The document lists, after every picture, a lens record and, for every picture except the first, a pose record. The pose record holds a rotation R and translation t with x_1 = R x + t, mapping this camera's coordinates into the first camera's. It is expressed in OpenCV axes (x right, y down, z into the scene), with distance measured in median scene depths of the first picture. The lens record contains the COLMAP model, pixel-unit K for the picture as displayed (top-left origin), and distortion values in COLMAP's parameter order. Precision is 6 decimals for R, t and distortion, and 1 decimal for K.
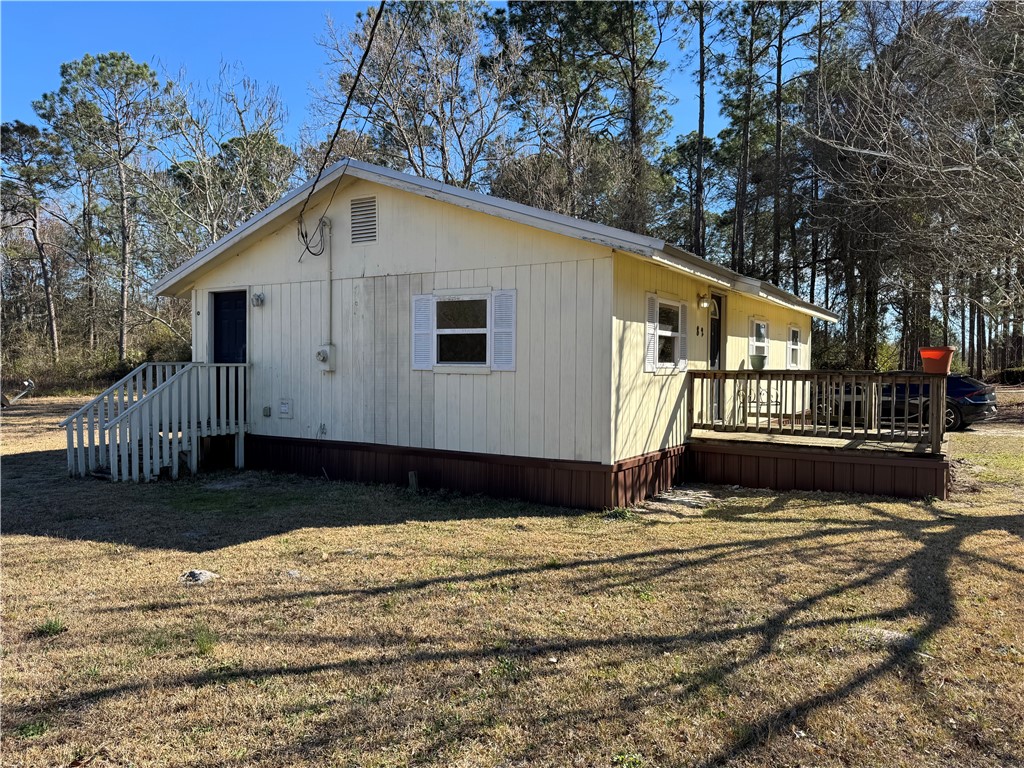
lens RADIAL K [[730.4, 0, 511.1], [0, 730.4, 385.1], [0, 0, 1]] dist [0.043353, -0.010224]
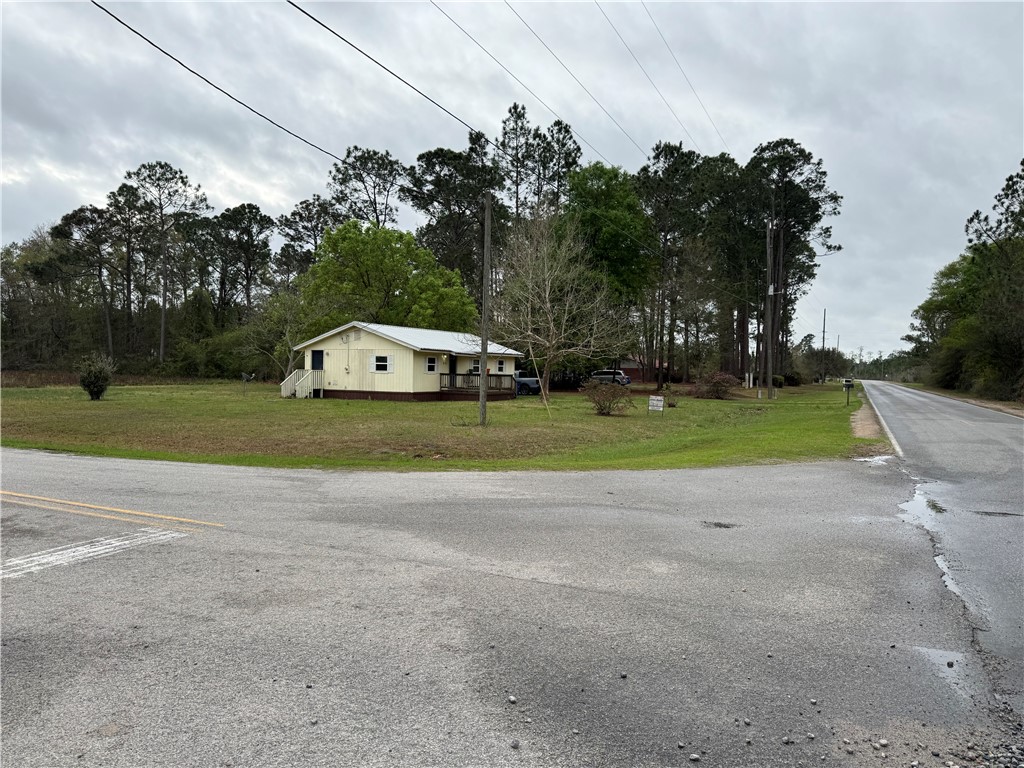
lens RADIAL K [[730.4, 0, 513.6], [0, 730.4, 381.9], [0, 0, 1]] dist [0.043353, -0.010224]
pose [[0.996062, 0.011446, 0.087913, 0.297332], [-0.010120, 0.999828, -0.015517, 0.083767], [-0.088075, 0.014566, 0.996007, -3.017487]]
